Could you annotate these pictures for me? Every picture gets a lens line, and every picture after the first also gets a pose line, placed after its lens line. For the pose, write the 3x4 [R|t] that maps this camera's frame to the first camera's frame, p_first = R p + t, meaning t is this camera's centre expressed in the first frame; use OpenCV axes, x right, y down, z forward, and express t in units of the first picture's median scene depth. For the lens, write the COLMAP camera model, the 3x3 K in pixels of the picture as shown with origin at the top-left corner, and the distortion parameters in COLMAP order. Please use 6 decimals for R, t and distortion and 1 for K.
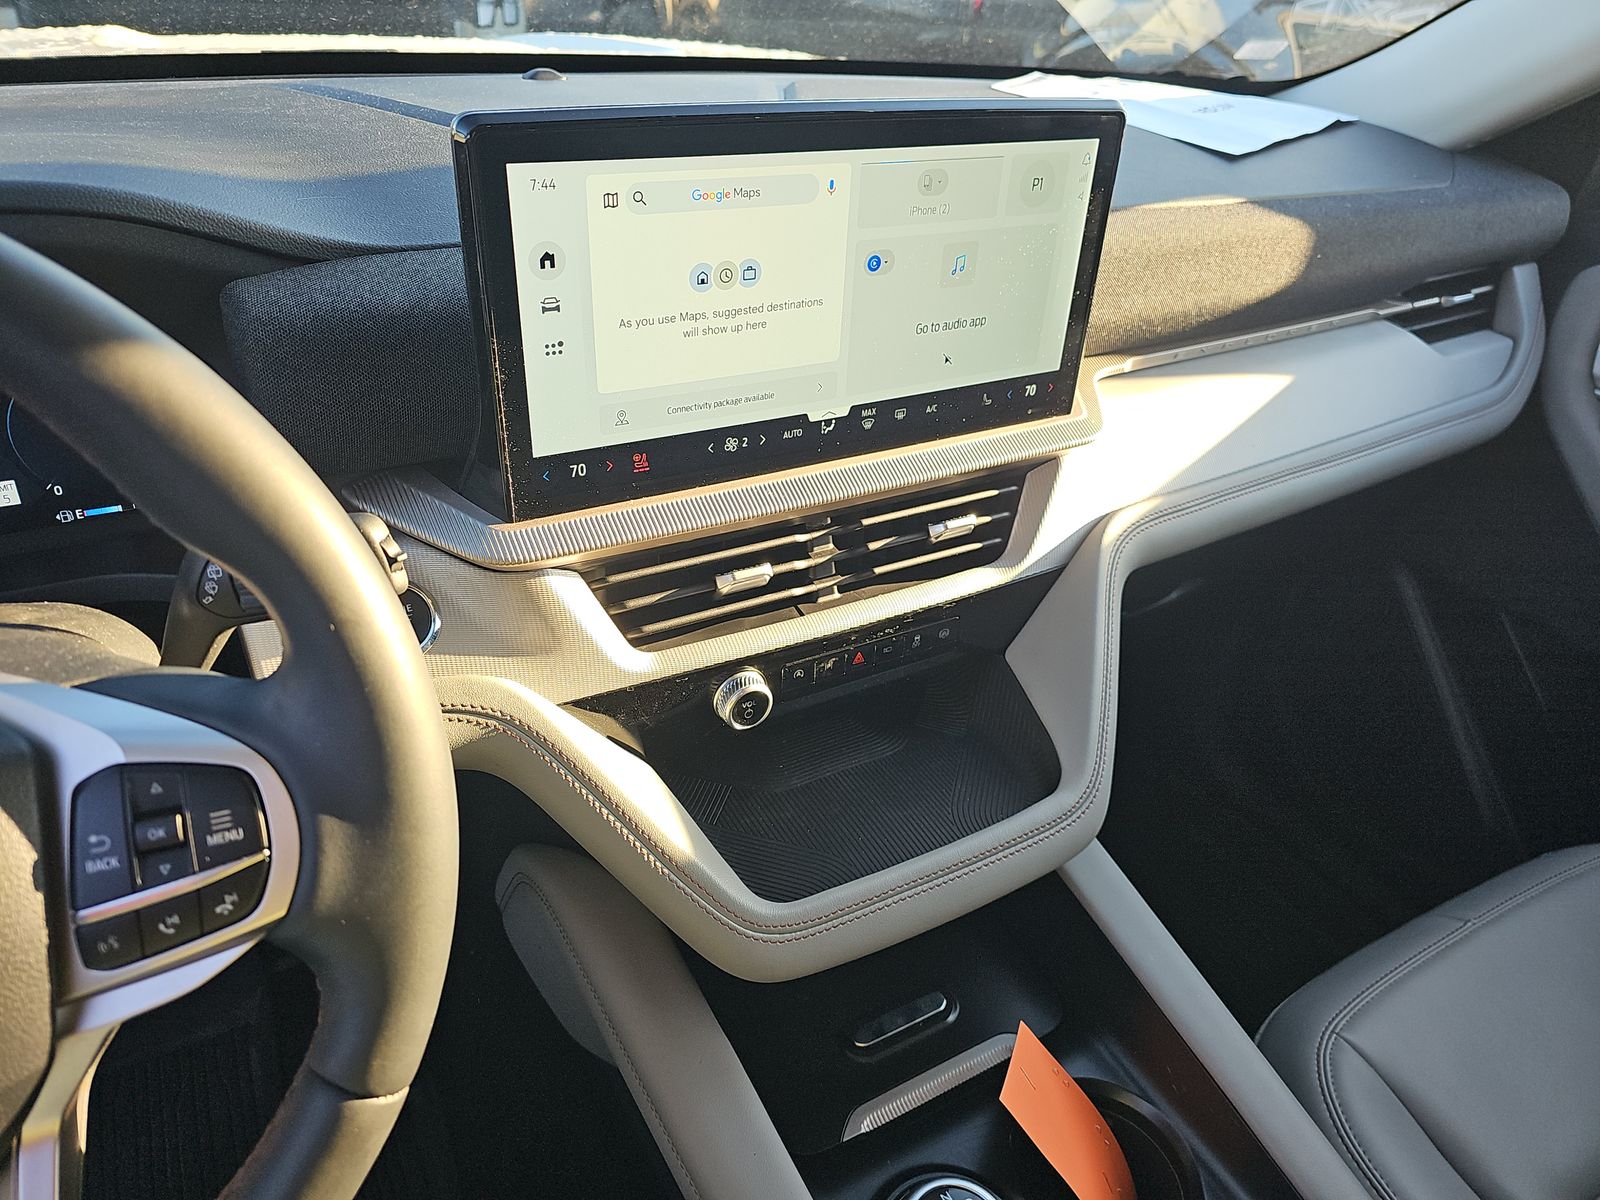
lens RADIAL K [[1067.3, 0, 800.0], [0, 1067.3, 600.0], [0, 0, 1]] dist [0.005449, -0.002239]
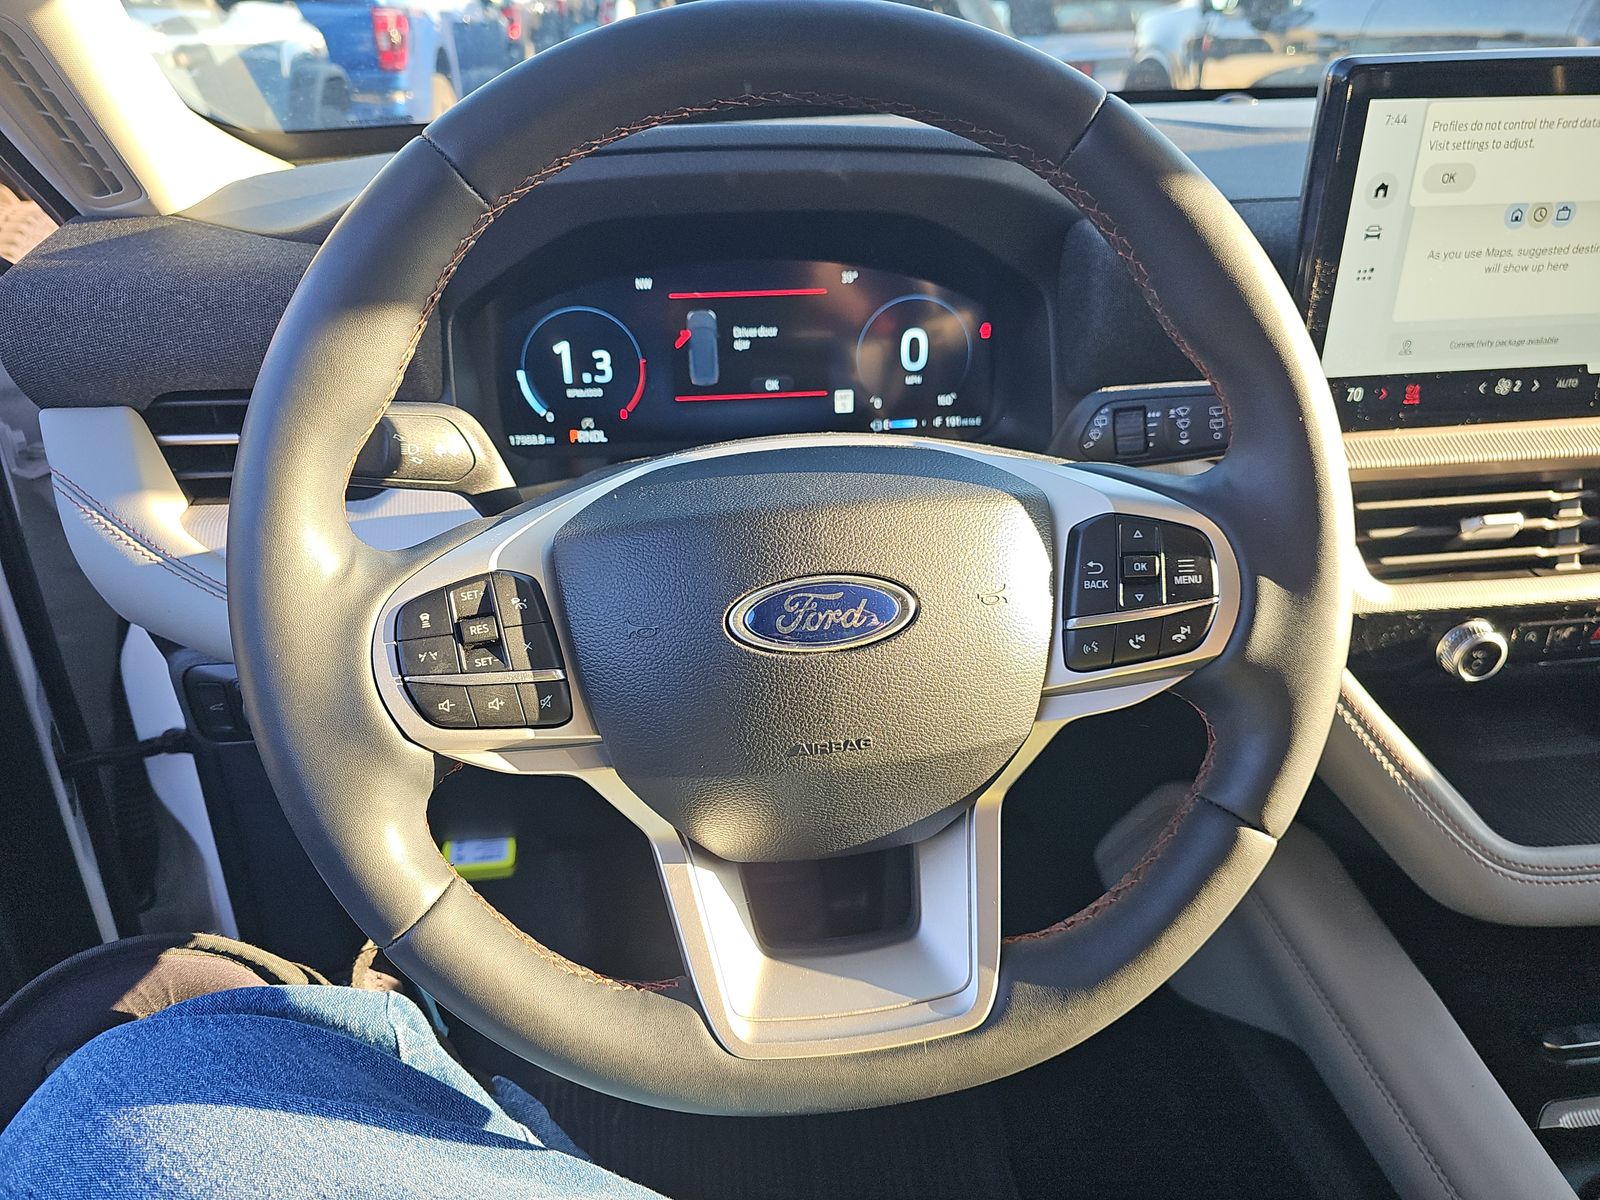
lens RADIAL K [[1111.7, 0, 769.0], [0, 1111.7, 602.9], [0, 0, 1]] dist [0.089904, -0.098136]
pose [[0.922188, 0.106850, -0.371690, -0.304488], [-0.145339, 0.986378, -0.077042, 0.256512], [0.358394, 0.125069, 0.925155, -0.233232]]
